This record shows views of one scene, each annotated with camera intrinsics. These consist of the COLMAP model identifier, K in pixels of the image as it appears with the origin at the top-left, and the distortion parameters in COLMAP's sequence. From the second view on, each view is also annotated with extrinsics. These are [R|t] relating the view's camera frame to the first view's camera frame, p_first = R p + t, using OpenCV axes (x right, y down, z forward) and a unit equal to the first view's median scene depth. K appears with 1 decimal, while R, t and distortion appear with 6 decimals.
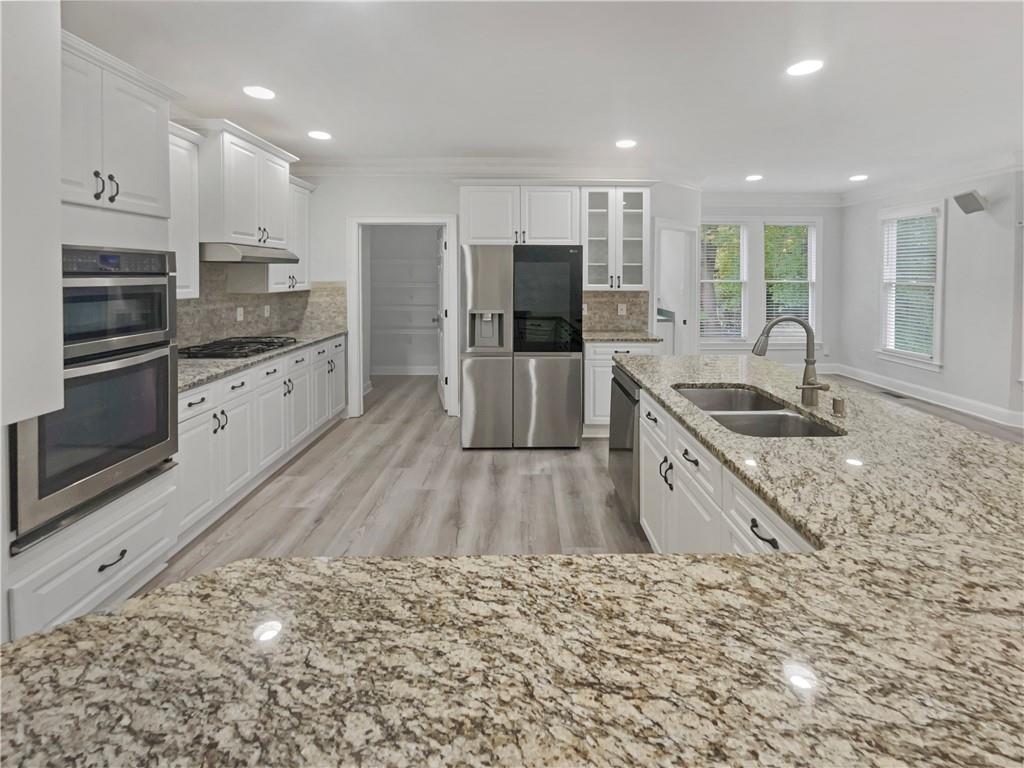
lens RADIAL K [[414.5, 0, 513.6], [0, 414.5, 287.7], [0, 0, 1]] dist [-0.010407, 0.000218]
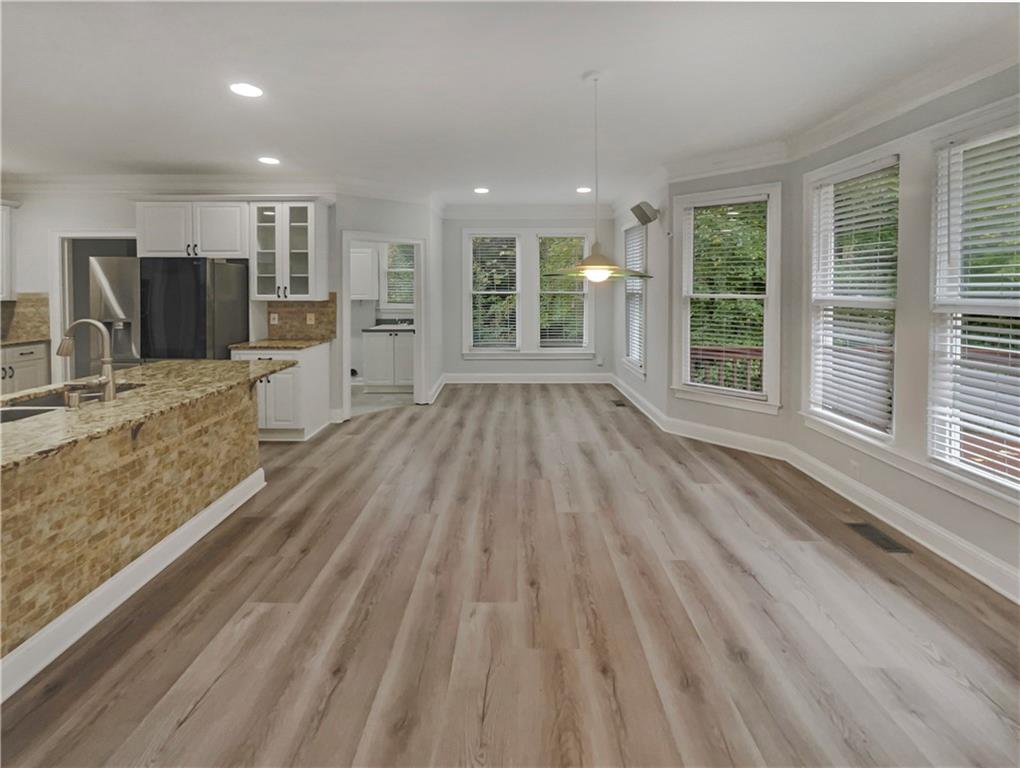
lens RADIAL K [[415.5, 0, 507.0], [0, 415.5, 289.3], [0, 0, 1]] dist [0.001892, 0.000477]
pose [[0.999802, -0.002861, -0.019685, 0.831821], [0.002331, 0.999636, -0.026894, 0.008088], [0.019755, 0.026842, 0.999444, -0.035162]]
